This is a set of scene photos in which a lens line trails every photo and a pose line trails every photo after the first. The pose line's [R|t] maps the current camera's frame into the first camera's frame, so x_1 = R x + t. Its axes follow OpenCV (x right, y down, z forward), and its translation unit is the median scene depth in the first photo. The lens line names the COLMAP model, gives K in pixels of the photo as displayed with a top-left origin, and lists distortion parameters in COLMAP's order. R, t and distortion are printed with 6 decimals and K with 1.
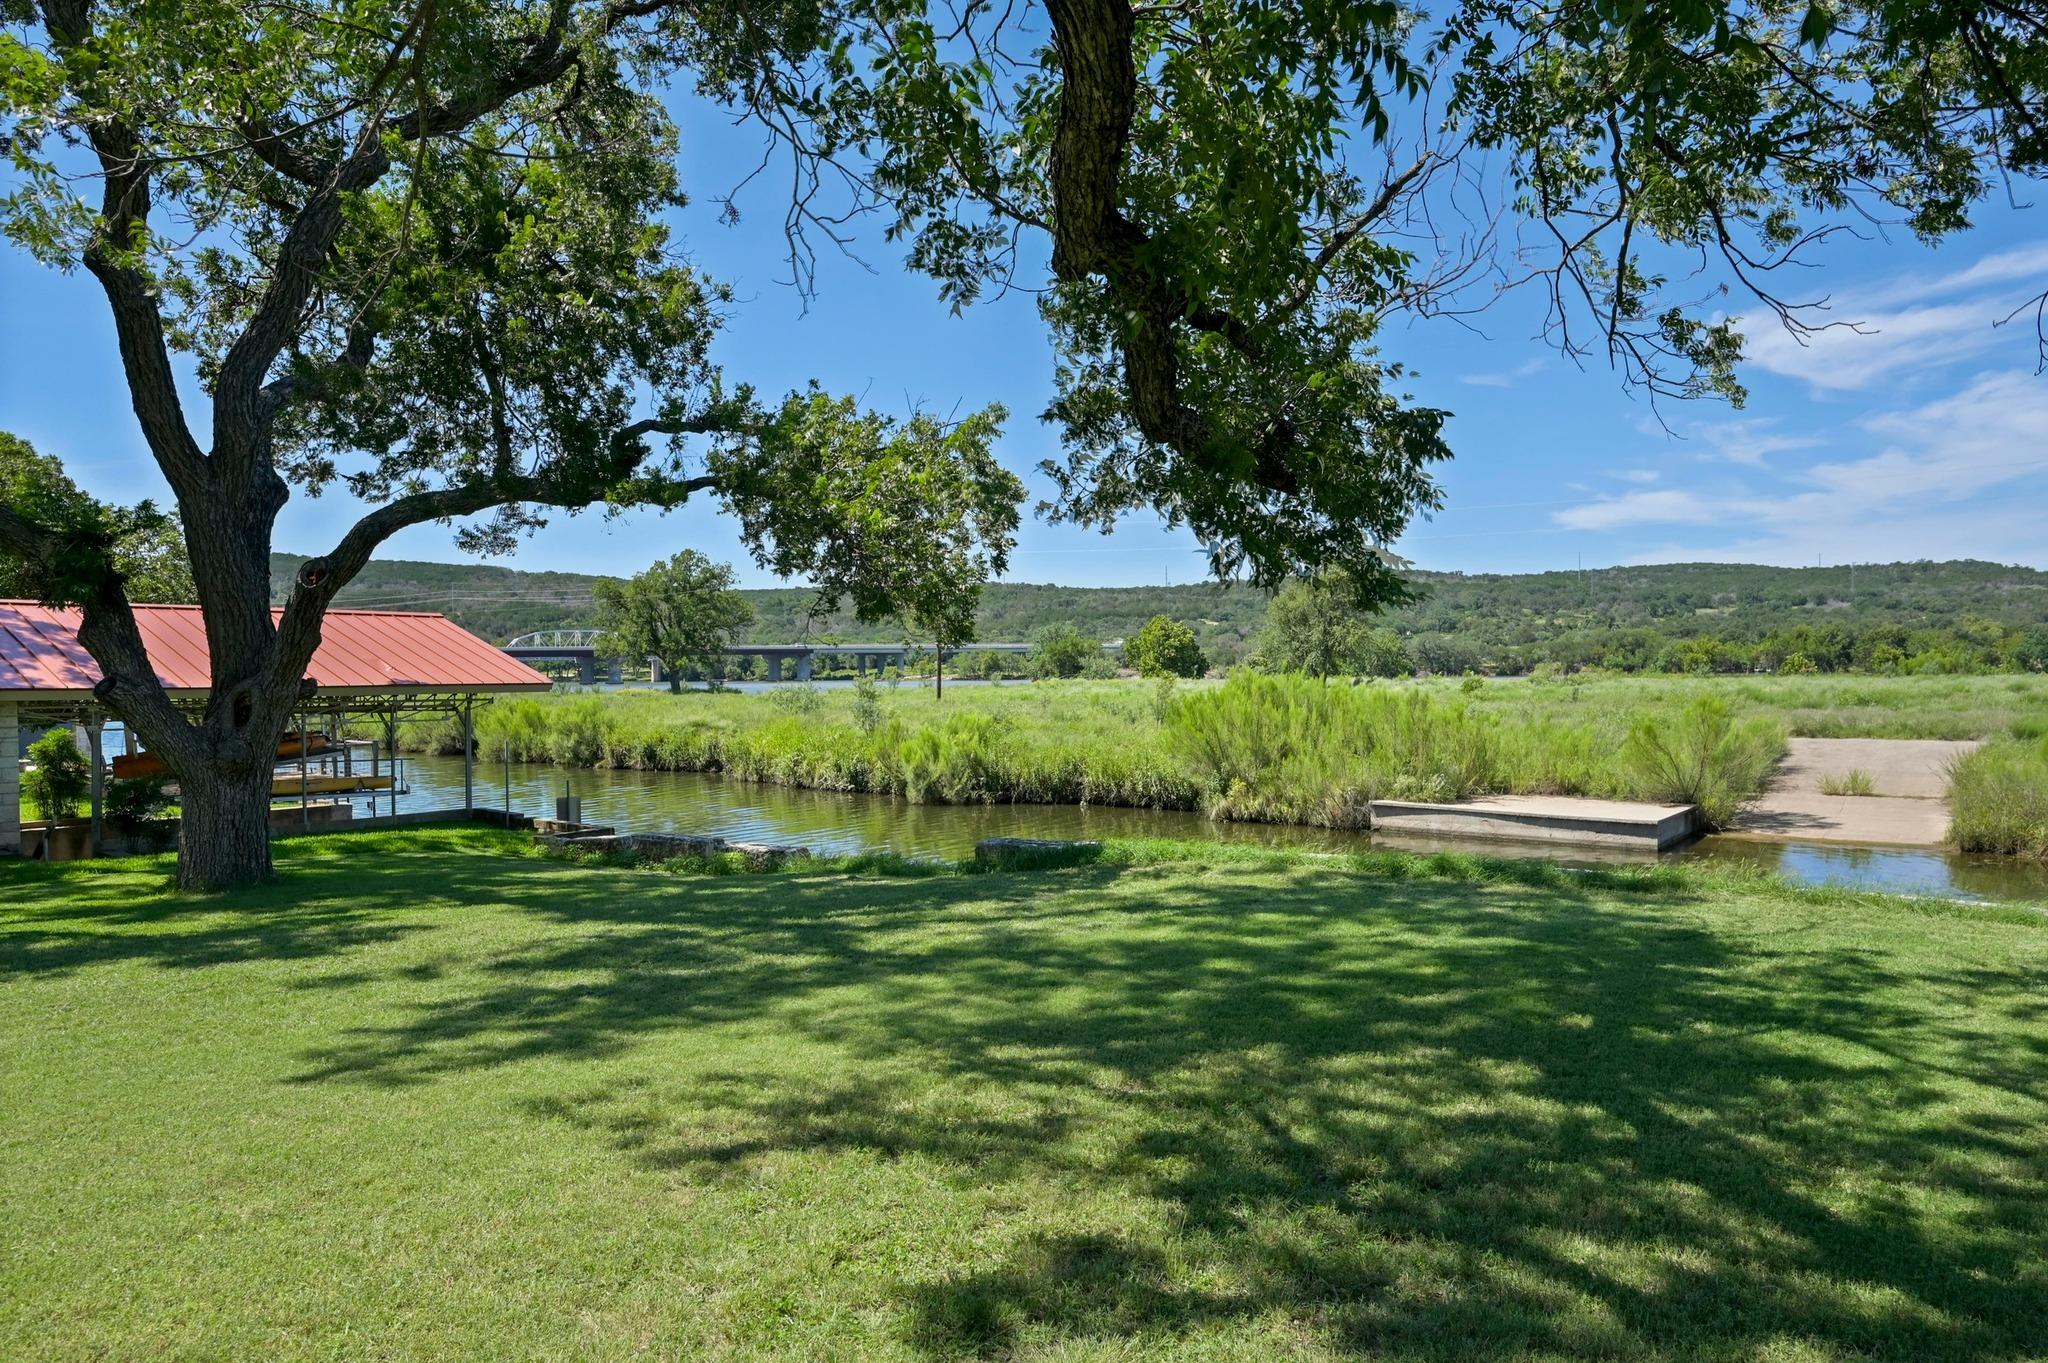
lens RADIAL K [[1359.3, 0, 1030.3], [0, 1359.3, 680.9], [0, 0, 1]] dist [0.003416, 0.000871]
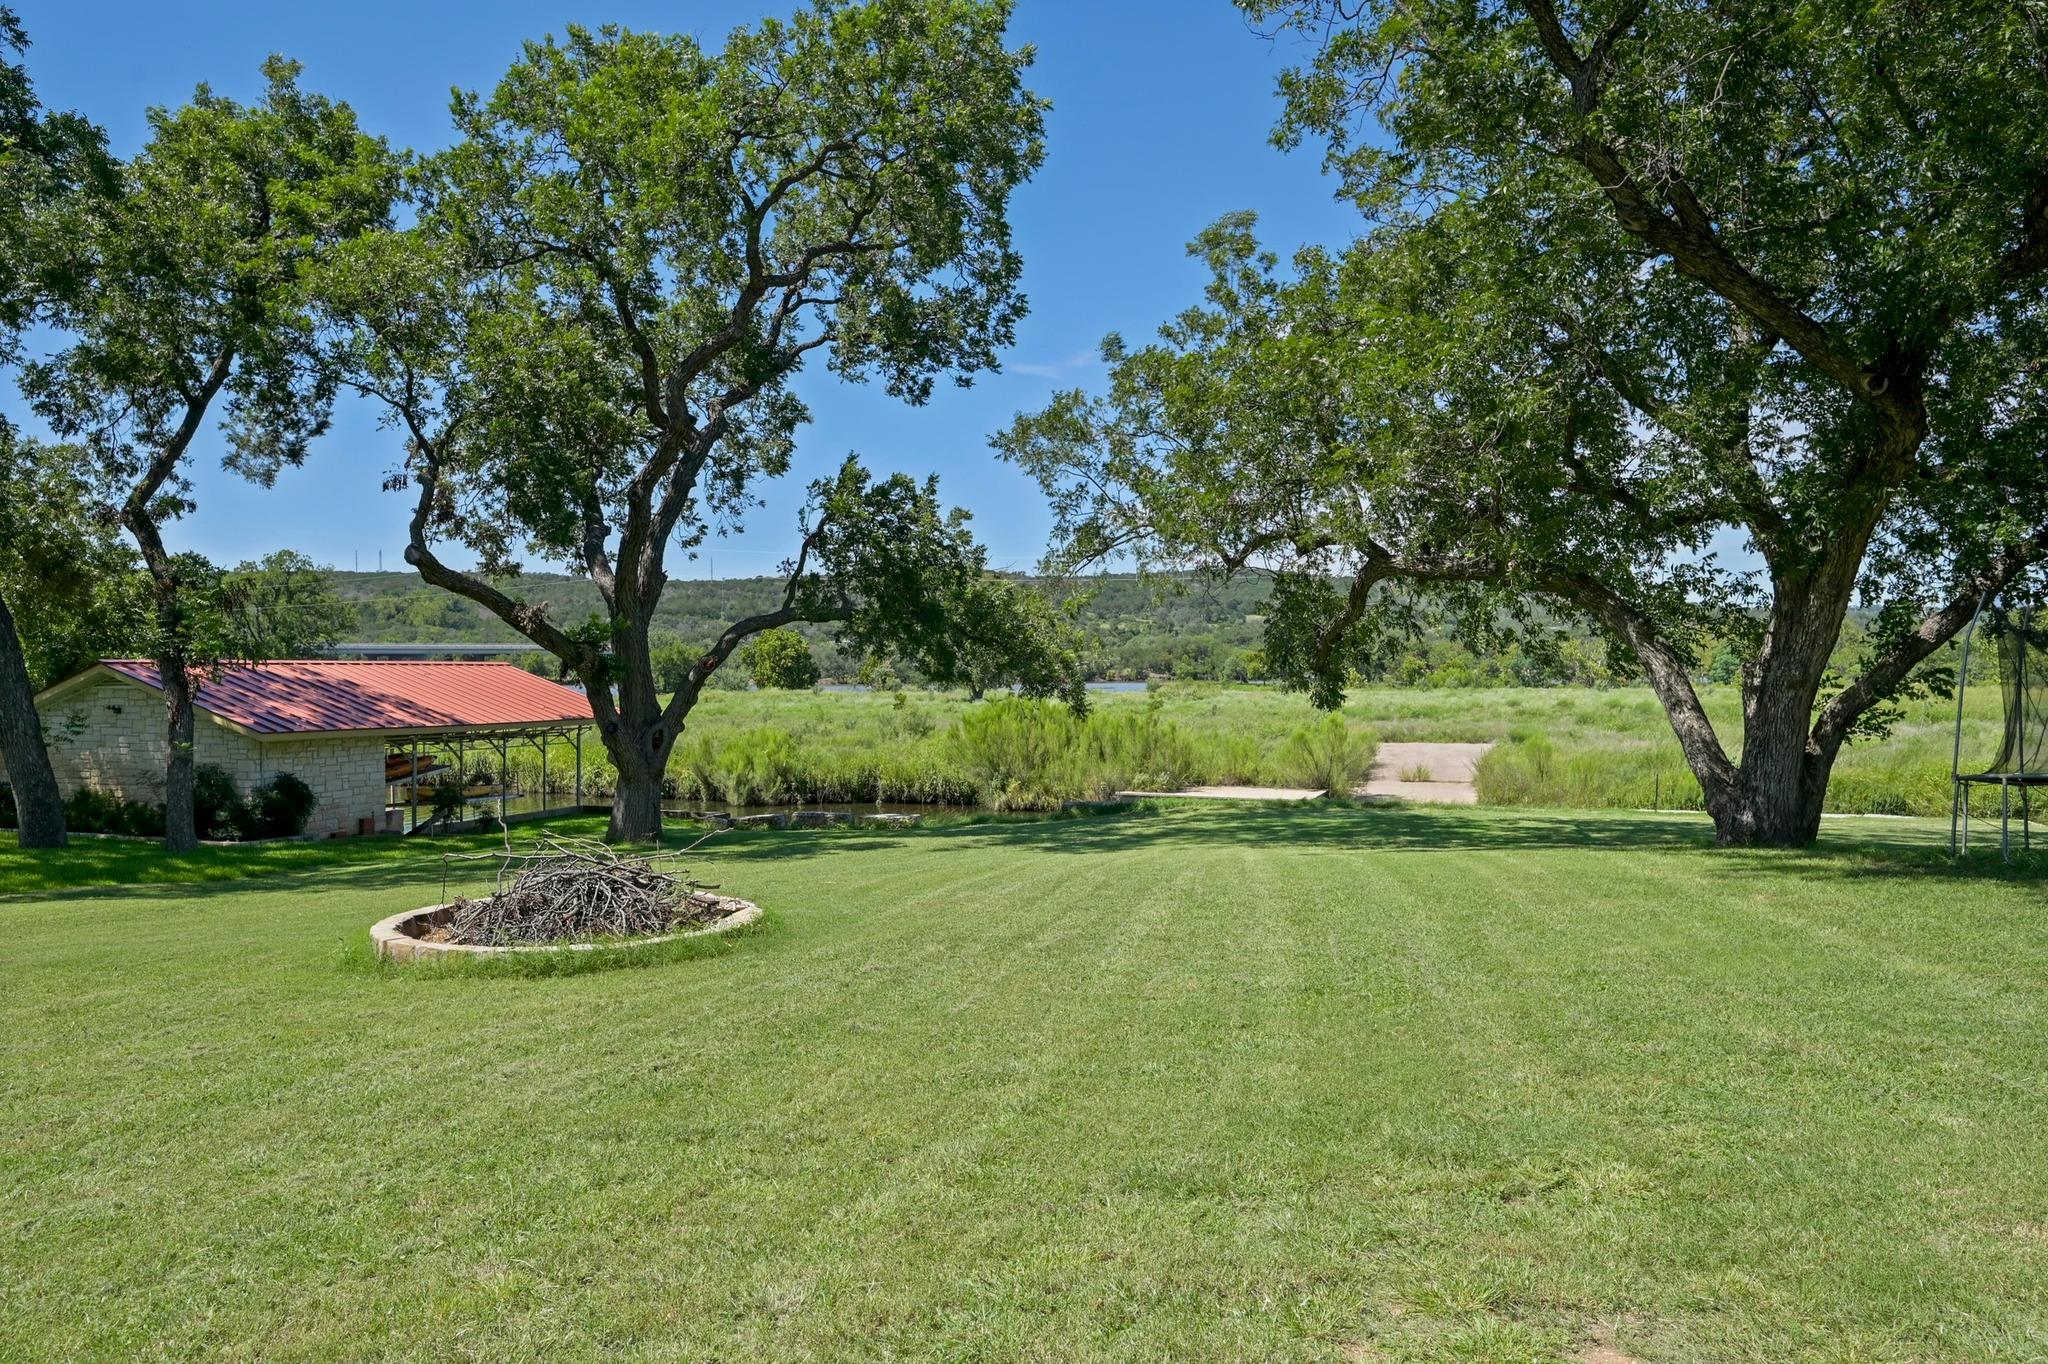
lens RADIAL K [[1512.8, 0, 1024.0], [0, 1512.8, 682.0], [0, 0, 1]] dist [0.001350, 0.000648]
pose [[0.950903, 0.000931, 0.309488, -0.259038], [-0.000589, 0.999999, -0.001199, -0.018219], [-0.309489, 0.000958, 0.950903, -0.357345]]
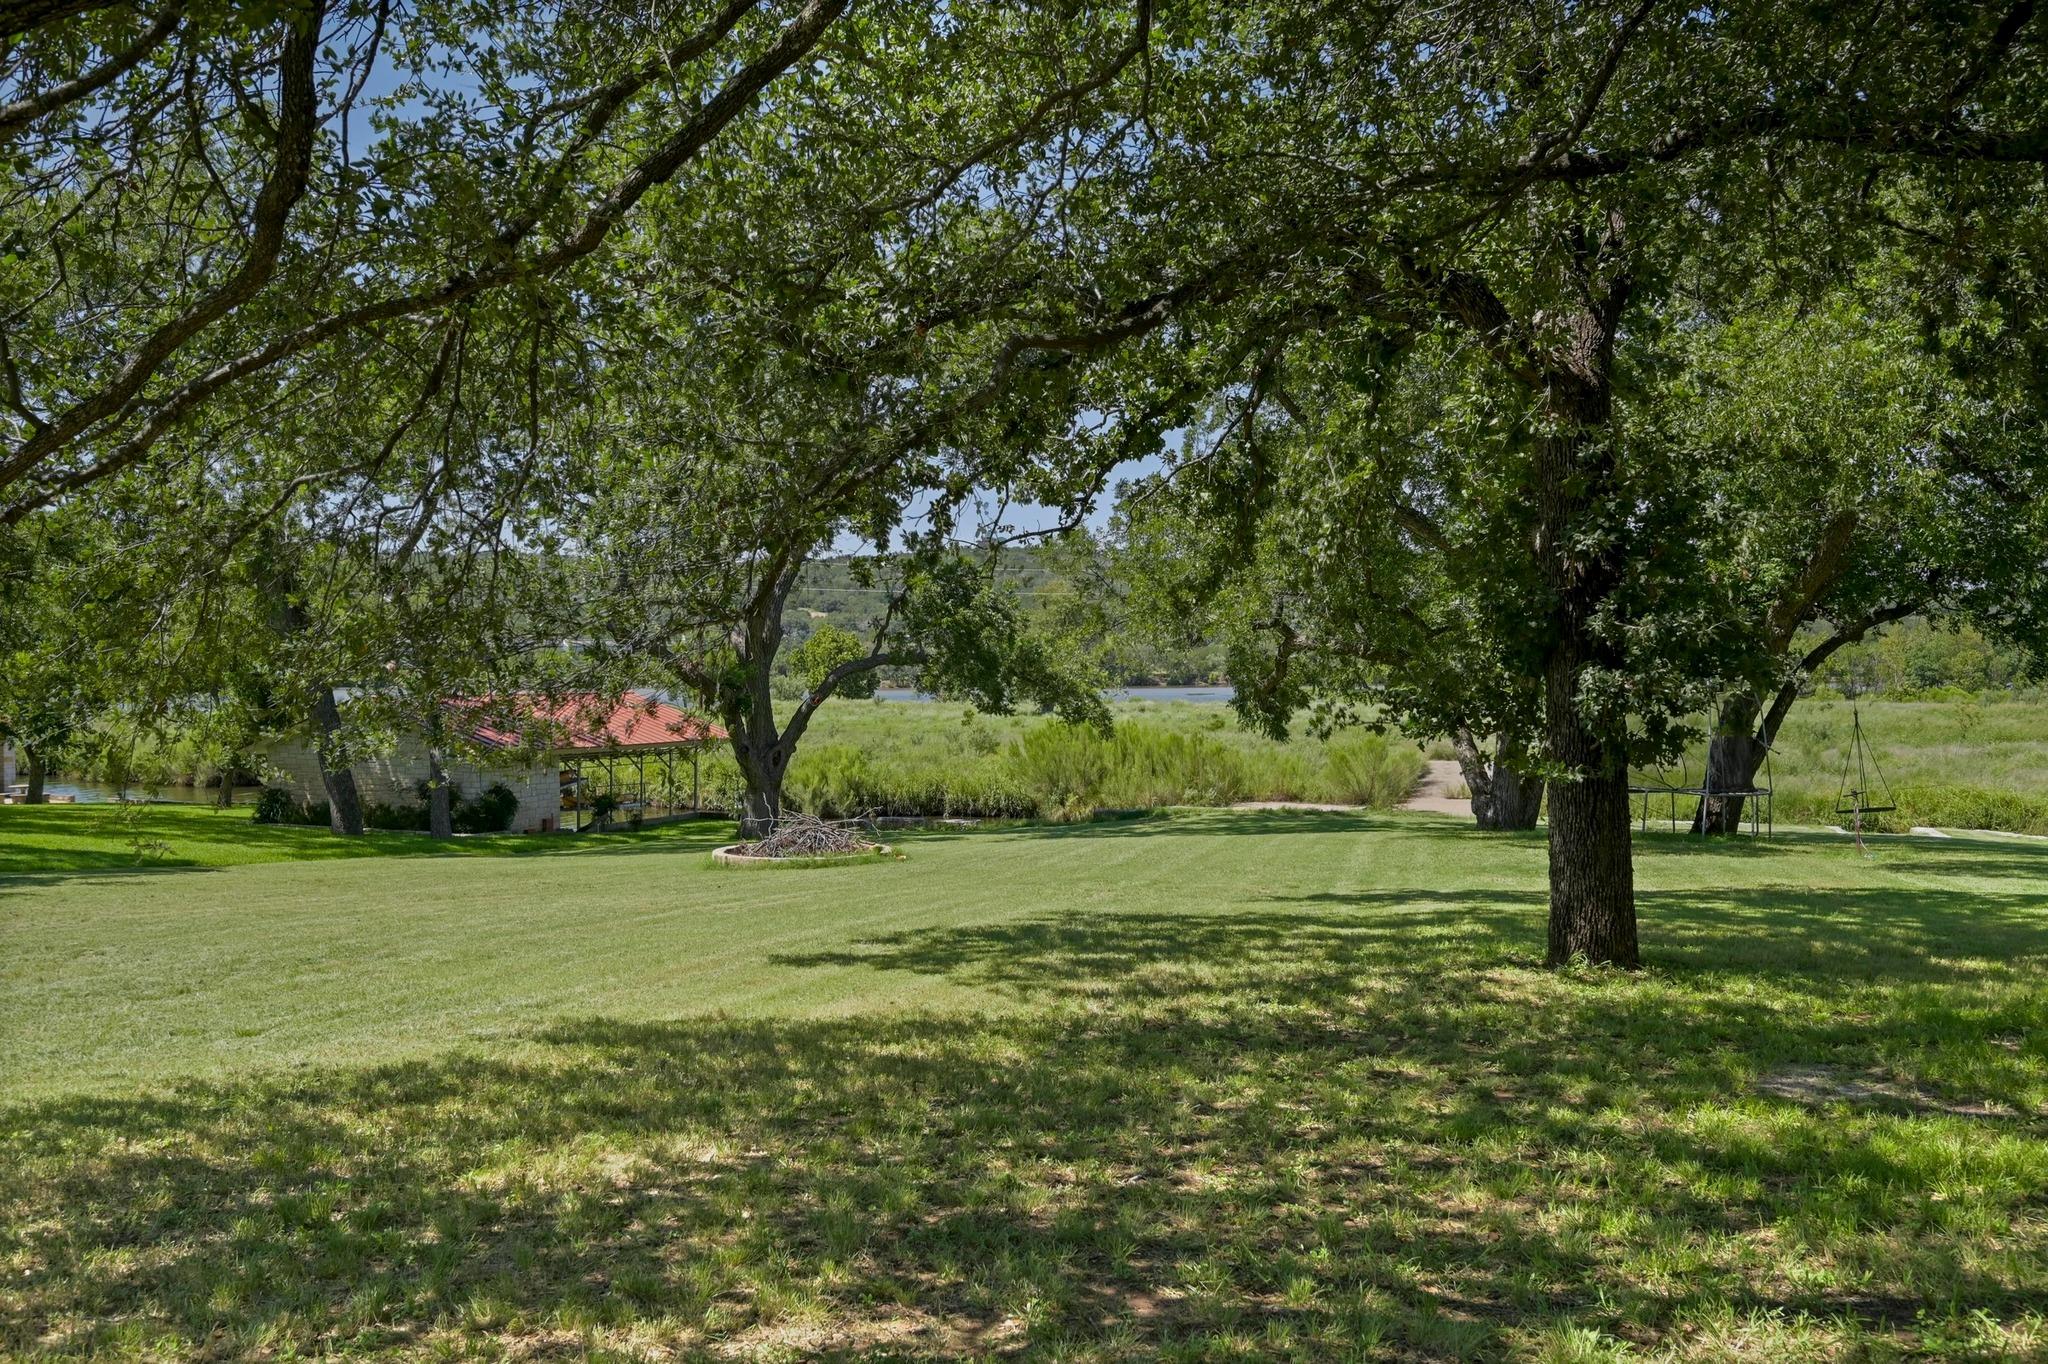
lens RADIAL K [[1842.0, 0, 1024.0], [0, 1842.0, 682.0], [0, 0, 1]] dist [-0.005012, -0.000965]
pose [[0.965574, 0.002915, 0.260114, -0.345543], [-0.002817, 0.999996, -0.000752, -0.037150], [-0.260115, -0.000007, 0.965578, -0.731826]]
